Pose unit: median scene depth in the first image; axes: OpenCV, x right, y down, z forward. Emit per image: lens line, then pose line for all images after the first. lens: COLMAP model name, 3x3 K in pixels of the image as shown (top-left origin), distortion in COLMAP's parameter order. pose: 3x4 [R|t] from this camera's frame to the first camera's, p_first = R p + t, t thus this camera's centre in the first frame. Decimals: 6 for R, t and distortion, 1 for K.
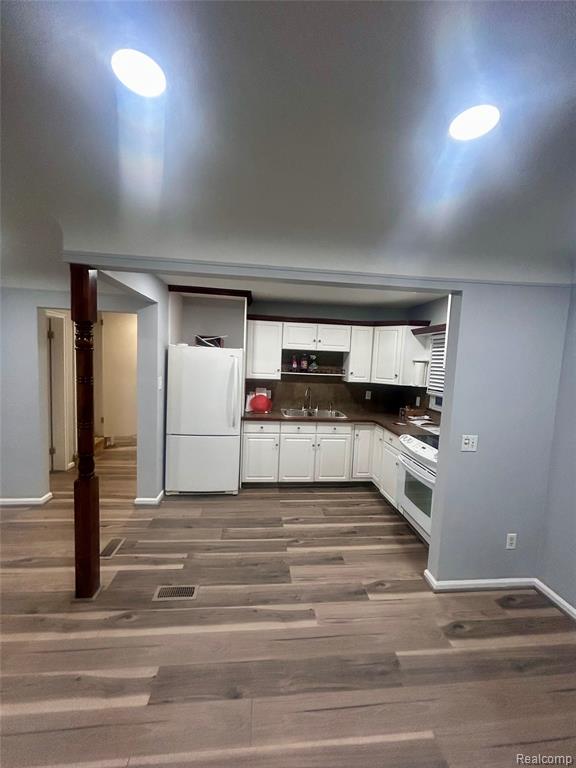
lens RADIAL K [[309.8, 0, 289.2], [0, 309.8, 383.3], [0, 0, 1]] dist [0.003014, 0.000583]
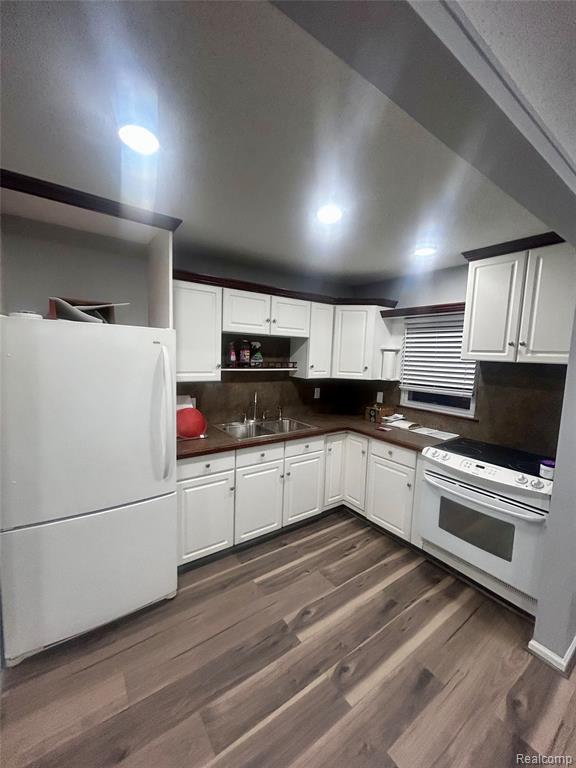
lens RADIAL K [[309.8, 0, 289.4], [0, 309.8, 384.4], [0, 0, 1]] dist [0.003014, 0.000583]
pose [[0.871491, -0.062625, 0.486396, -0.236358], [0.042449, 0.997723, 0.052404, -0.035407], [-0.488571, -0.025022, 0.872165, 0.432214]]
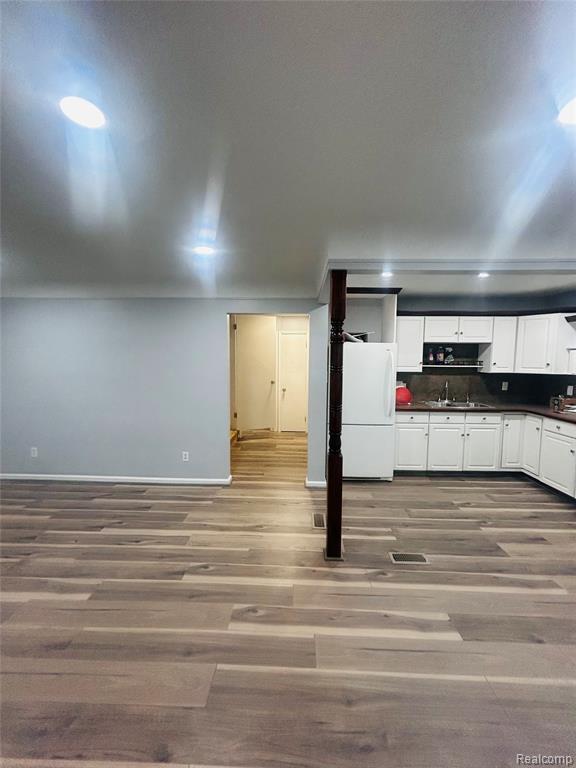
lens RADIAL K [[309.8, 0, 291.5], [0, 309.8, 383.7], [0, 0, 1]] dist [0.003014, 0.000583]
pose [[0.990397, -0.024176, -0.136120, -0.357421], [0.023791, 0.999707, -0.004454, 0.023499], [0.136188, 0.001173, 0.990682, -0.096422]]
